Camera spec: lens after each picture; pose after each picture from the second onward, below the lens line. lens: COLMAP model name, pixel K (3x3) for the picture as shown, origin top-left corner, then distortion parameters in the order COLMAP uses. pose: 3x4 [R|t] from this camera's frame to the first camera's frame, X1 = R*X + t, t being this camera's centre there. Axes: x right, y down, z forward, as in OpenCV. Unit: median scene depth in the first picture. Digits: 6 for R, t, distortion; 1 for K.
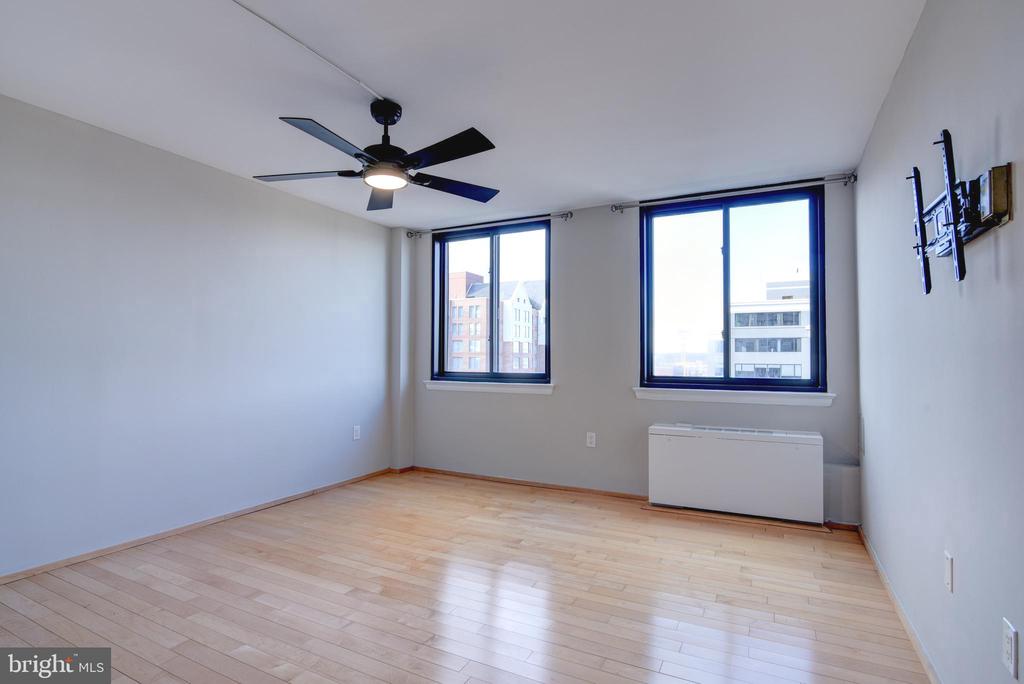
lens RADIAL K [[514.4, 0, 512.0], [0, 514.4, 342.0], [0, 0, 1]] dist [-0.023209, -0.000264]
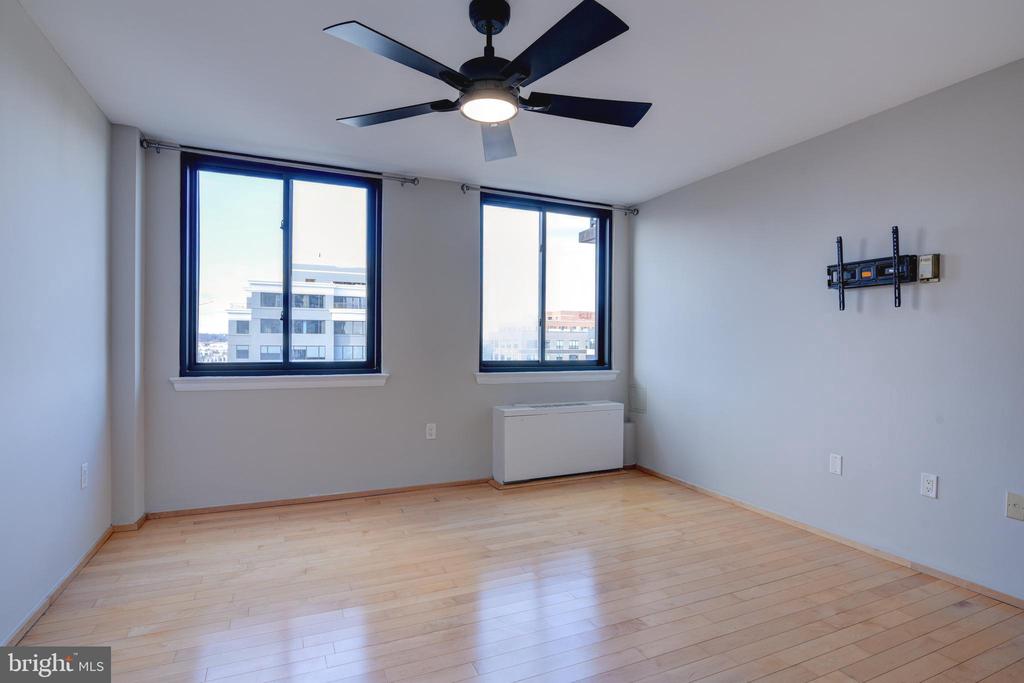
lens RADIAL K [[537.1, 0, 533.6], [0, 537.1, 340.2], [0, 0, 1]] dist [-0.011299, -0.000208]
pose [[0.602337, 0.003760, 0.798233, -0.508082], [-0.028467, 0.999454, 0.016772, 0.004232], [-0.797735, -0.032826, 0.602115, 0.274657]]
